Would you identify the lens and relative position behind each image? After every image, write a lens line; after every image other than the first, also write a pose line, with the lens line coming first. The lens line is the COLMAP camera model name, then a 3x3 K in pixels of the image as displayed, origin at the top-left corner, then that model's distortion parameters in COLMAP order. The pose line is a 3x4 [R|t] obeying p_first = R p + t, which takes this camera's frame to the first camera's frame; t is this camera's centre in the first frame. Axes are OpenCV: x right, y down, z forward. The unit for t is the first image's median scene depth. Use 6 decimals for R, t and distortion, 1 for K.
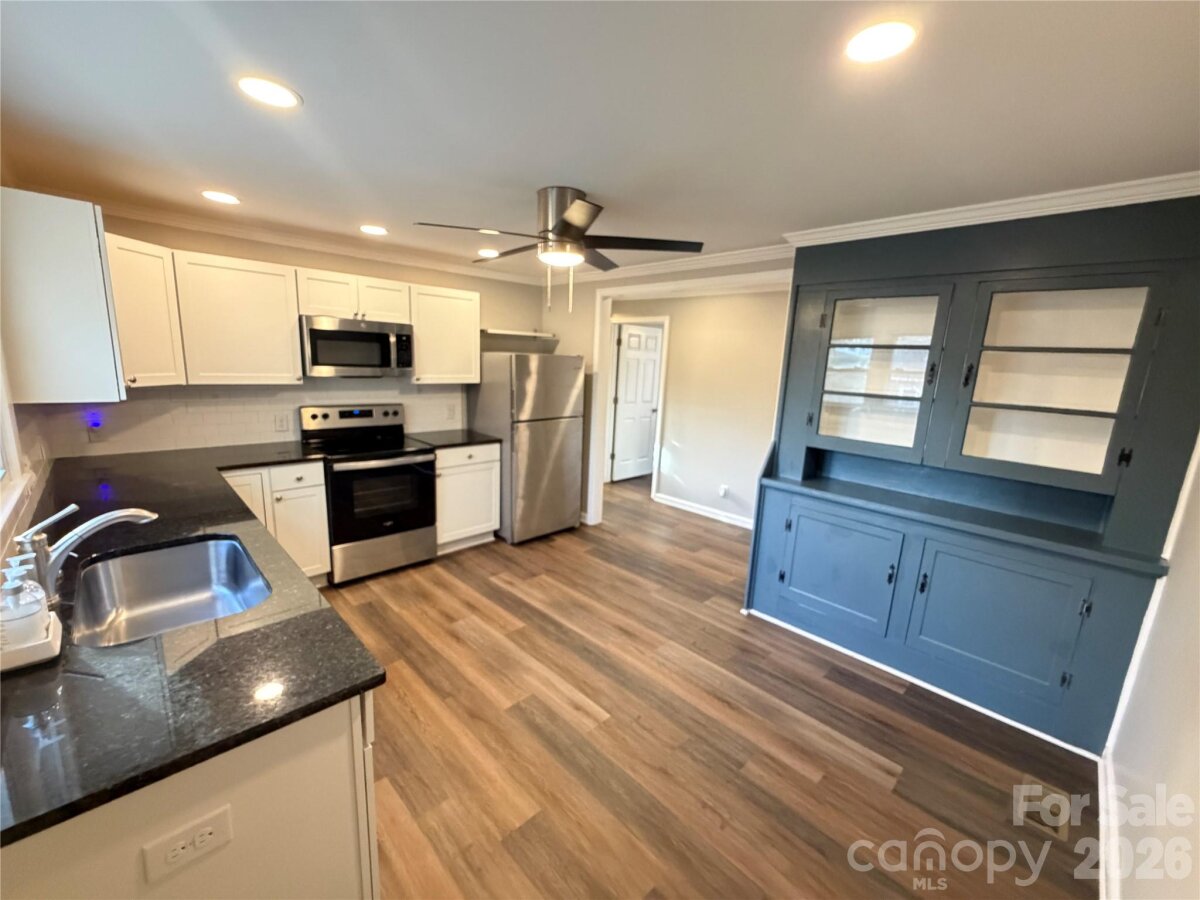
lens RADIAL K [[486.8, 0, 600.0], [0, 486.8, 450.0], [0, 0, 1]] dist [0.001615, 0.000110]
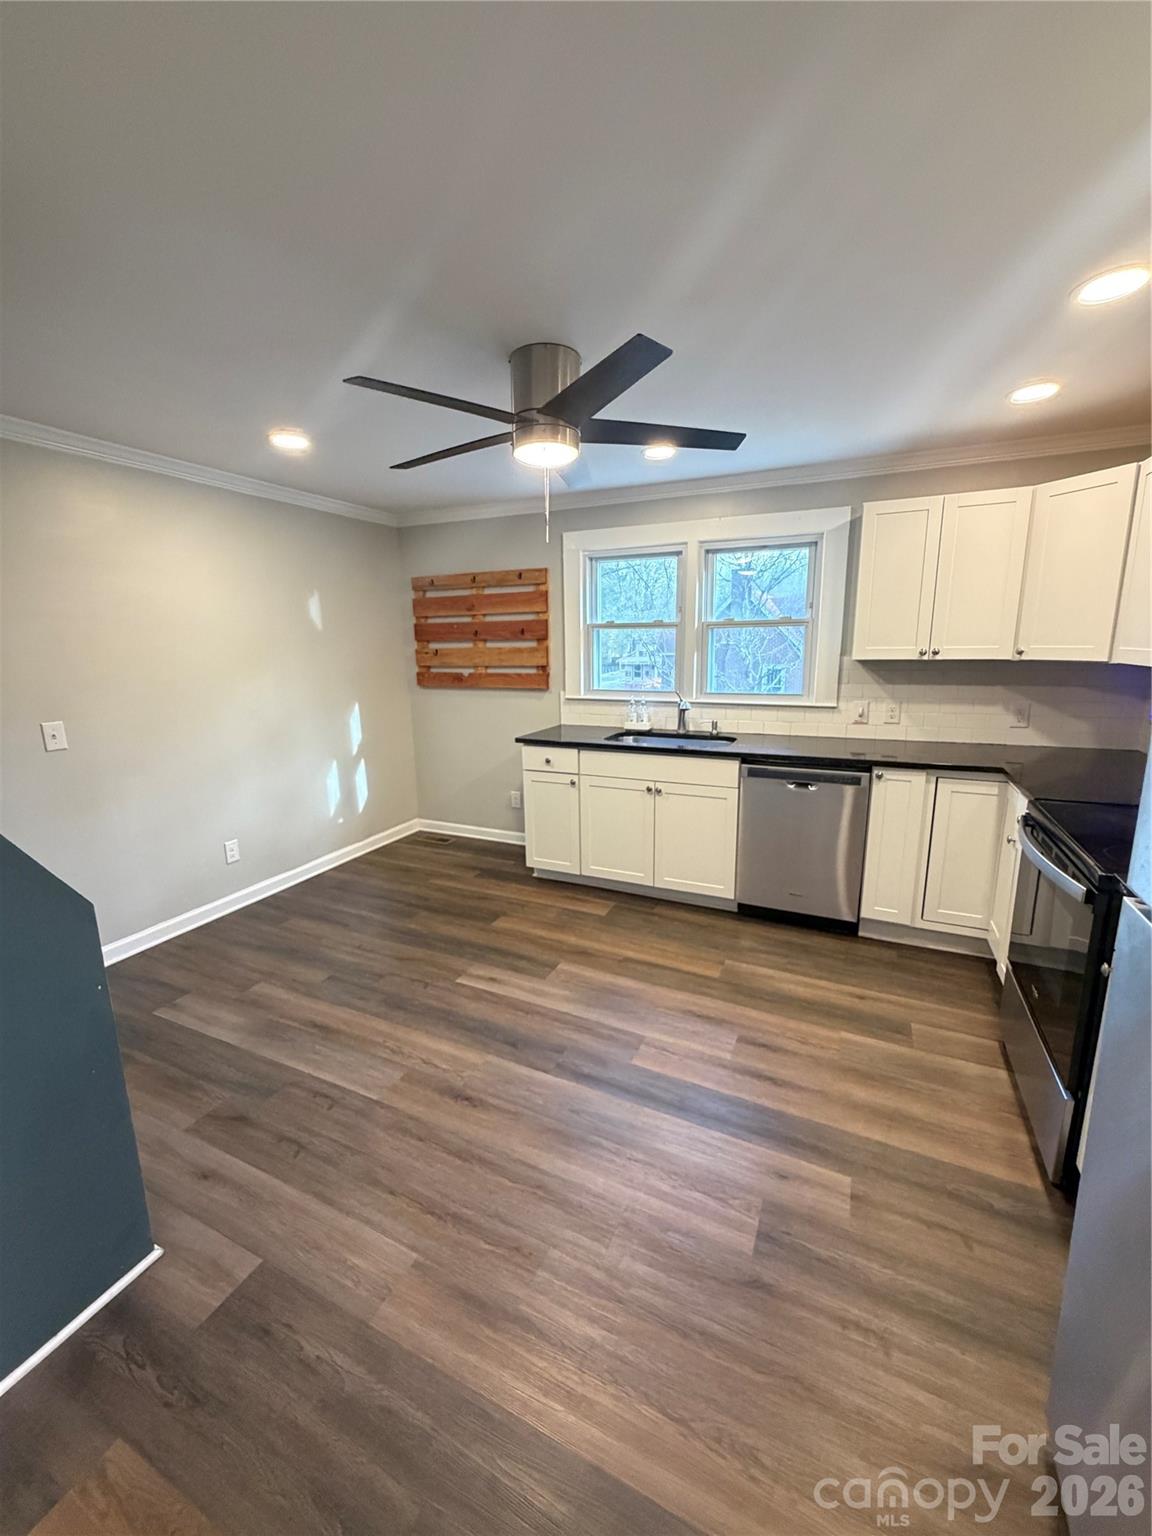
lens RADIAL K [[613.6, 0, 572.6], [0, 613.6, 761.8], [0, 0, 1]] dist [-0.001209, -0.000176]
pose [[-0.938356, 0.038395, -0.343530, 0.153717], [-0.087573, 0.934985, 0.343708, -0.226033], [0.334392, 0.352604, -0.873986, 1.491725]]
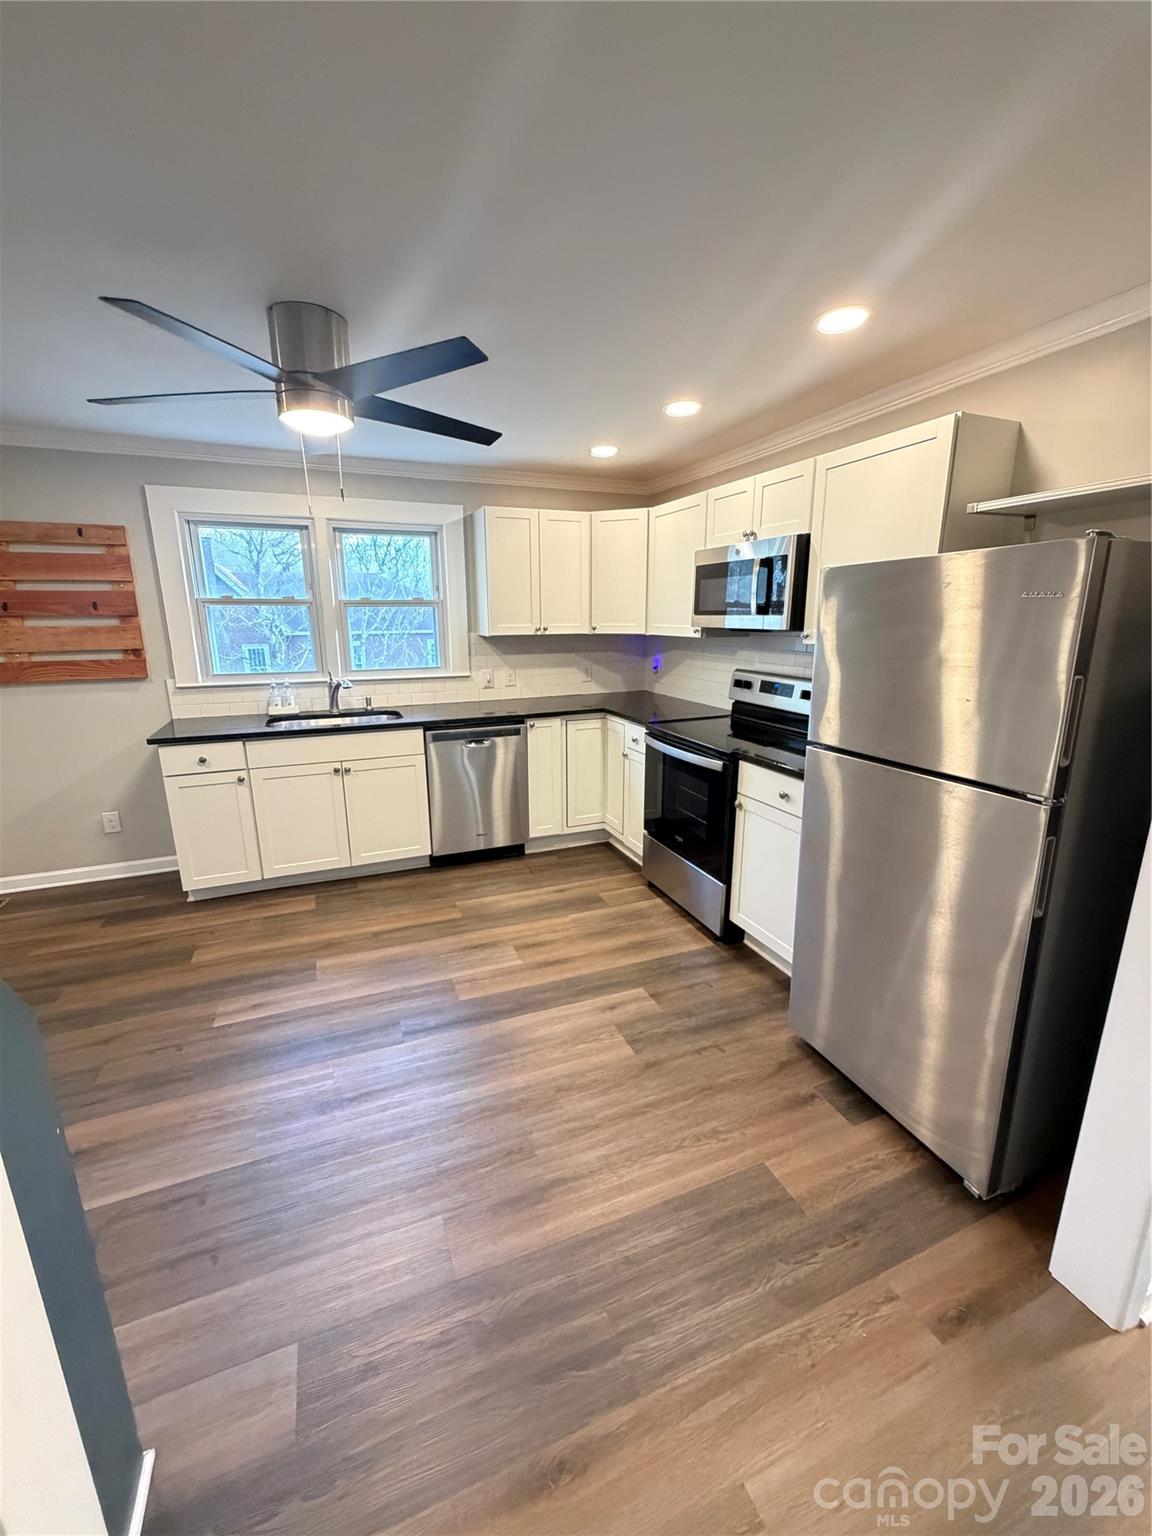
lens RADIAL K [[613.6, 0, 572.6], [0, 613.6, 761.8], [0, 0, 1]] dist [-0.001209, -0.000176]
pose [[-0.382688, 0.177664, -0.906634, 0.479802], [-0.179713, 0.948275, 0.261681, -0.186755], [0.906230, 0.263076, -0.330965, 1.323786]]
